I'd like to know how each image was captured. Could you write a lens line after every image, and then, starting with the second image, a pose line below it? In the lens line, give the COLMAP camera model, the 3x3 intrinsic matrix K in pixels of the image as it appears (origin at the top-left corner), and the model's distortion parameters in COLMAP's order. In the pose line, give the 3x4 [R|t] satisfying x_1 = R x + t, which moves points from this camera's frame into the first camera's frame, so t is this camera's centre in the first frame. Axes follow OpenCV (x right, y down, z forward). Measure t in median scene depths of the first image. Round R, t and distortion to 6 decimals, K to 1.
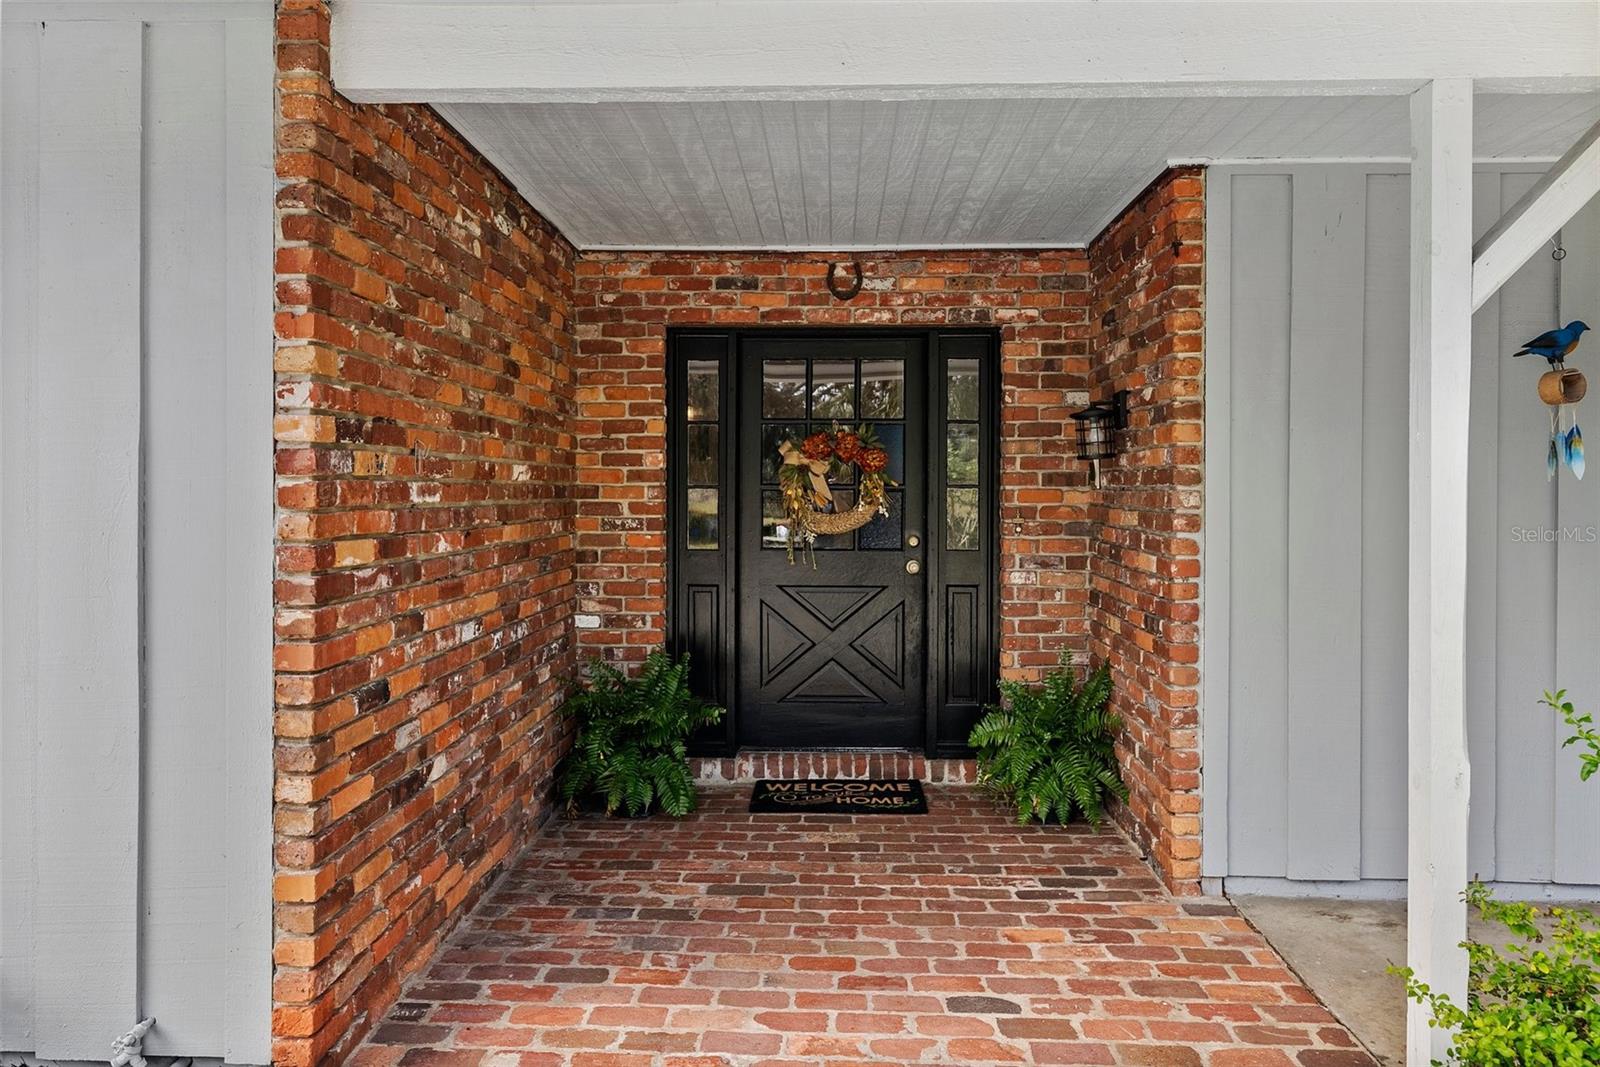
lens RADIAL K [[1023.2, 0, 794.5], [0, 1023.2, 493.9], [0, 0, 1]] dist [0.007845, -0.002268]
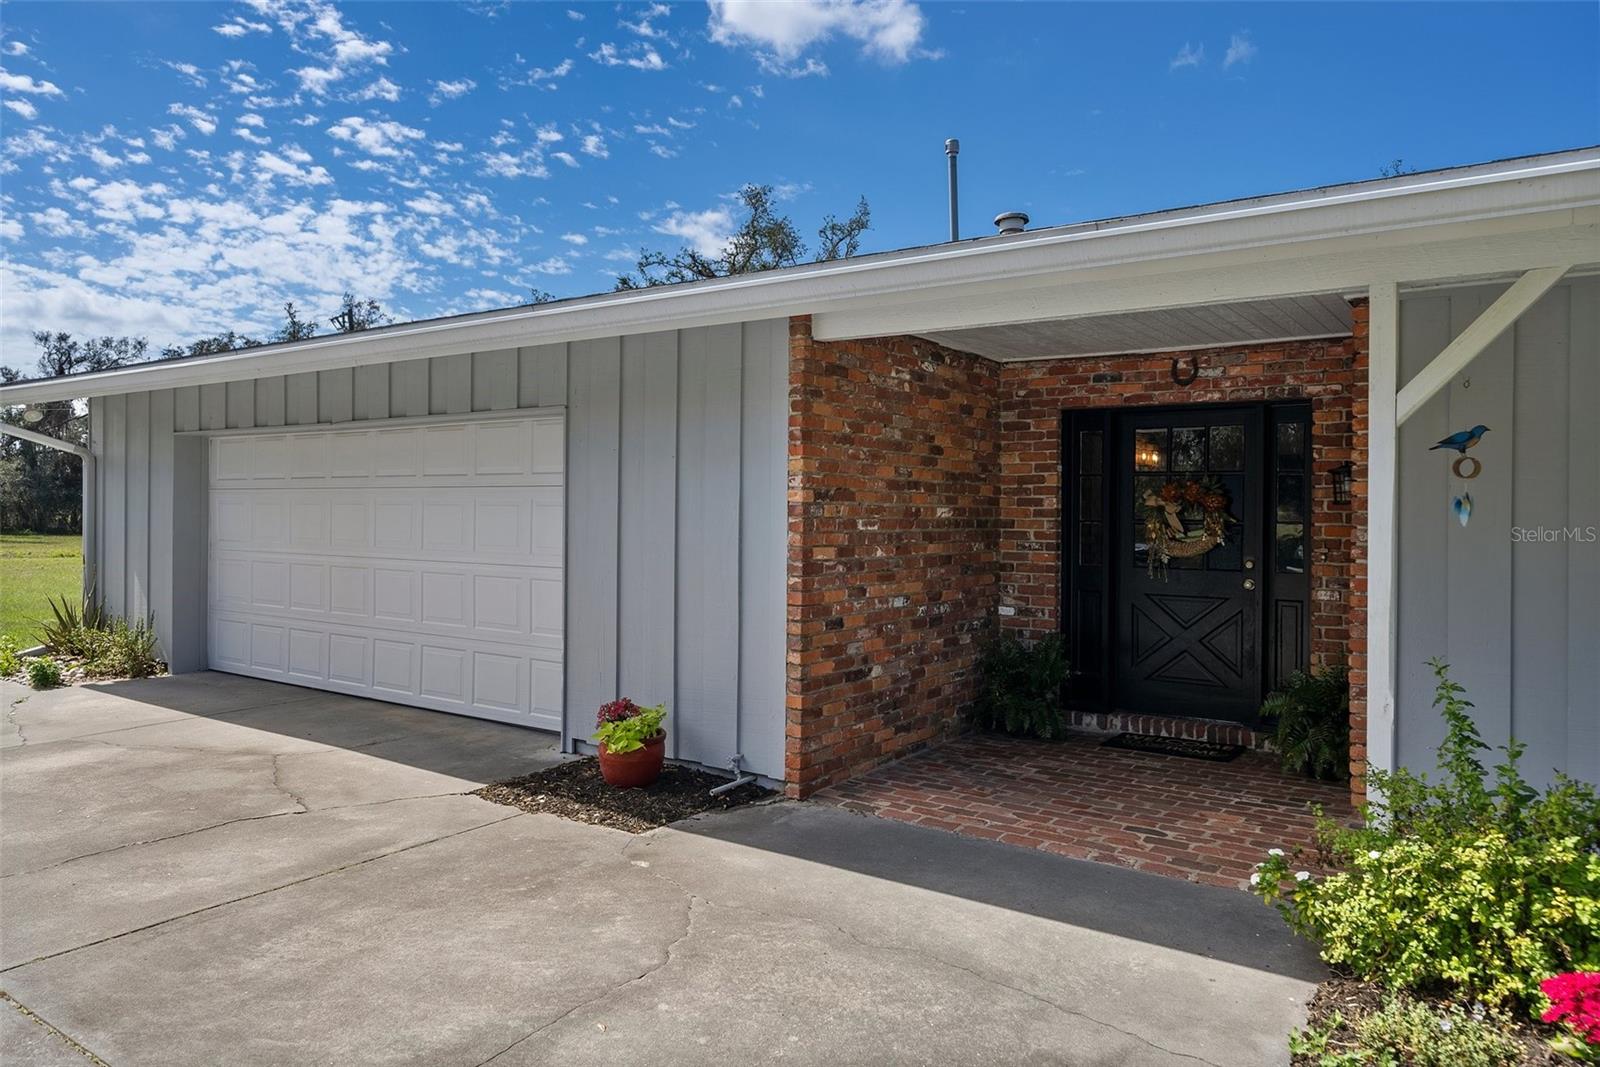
lens RADIAL K [[1050.3, 0, 800.5], [0, 1050.3, 526.6], [0, 0, 1]] dist [0.000367, 0.000440]
pose [[0.841793, 0.013270, -0.539637, 0.440213], [-0.009906, 0.999909, 0.009137, -0.010601], [0.539709, -0.002346, 0.841848, -0.534781]]
